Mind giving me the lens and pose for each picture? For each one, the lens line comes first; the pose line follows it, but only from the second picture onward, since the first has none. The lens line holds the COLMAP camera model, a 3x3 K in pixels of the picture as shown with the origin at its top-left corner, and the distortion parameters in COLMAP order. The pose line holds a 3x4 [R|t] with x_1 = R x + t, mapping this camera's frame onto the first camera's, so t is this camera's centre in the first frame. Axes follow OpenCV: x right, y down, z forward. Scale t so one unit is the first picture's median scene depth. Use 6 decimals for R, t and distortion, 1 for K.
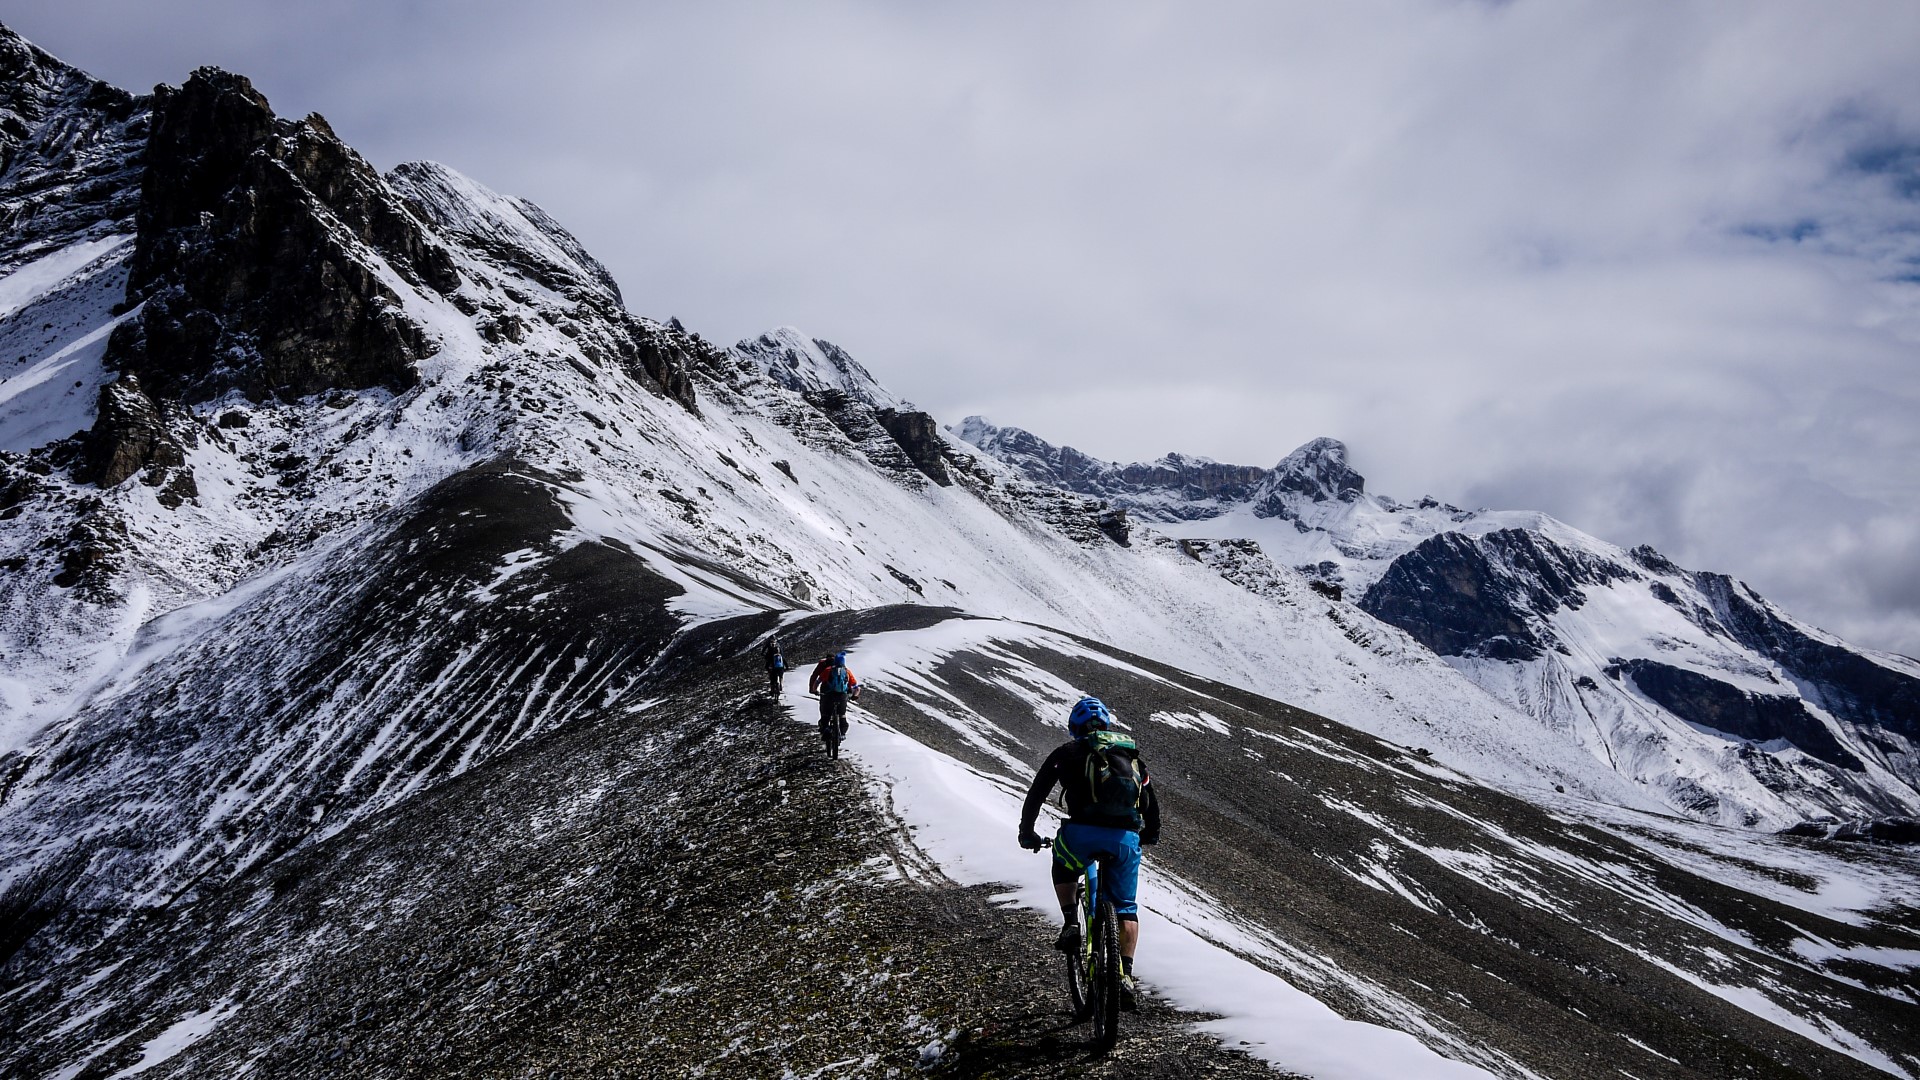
lens RADIAL K [[2153.3, 0, 957.9], [0, 2153.3, 539.8], [0, 0, 1]] dist [-0.020149, 0.000000]
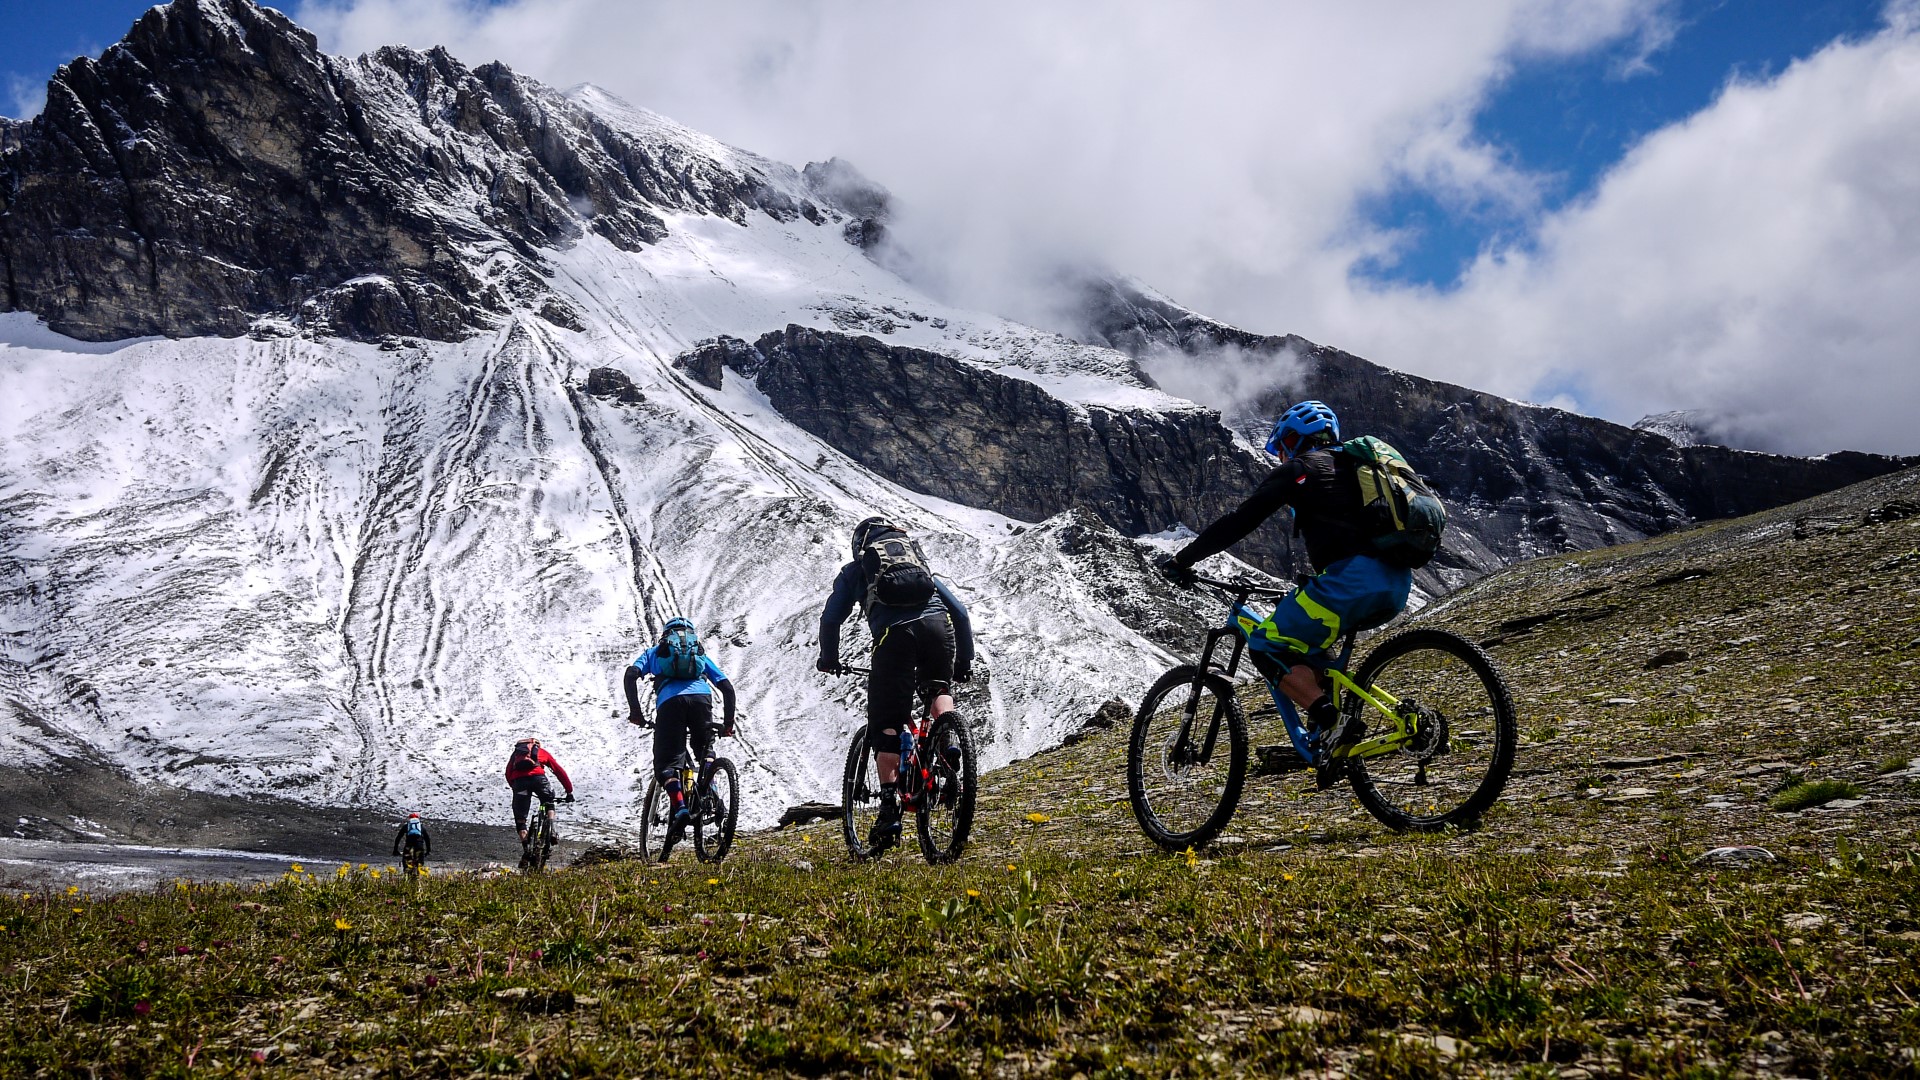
lens RADIAL K [[2153.3, 0, 961.3], [0, 2153.3, 539.5], [0, 0, 1]] dist [-0.020149, 0.000000]
pose [[0.957129, -0.040724, 0.286786, 0.242546], [0.050312, 0.998391, -0.026141, 0.098484], [-0.285260, 0.039449, 0.957638, 0.655569]]
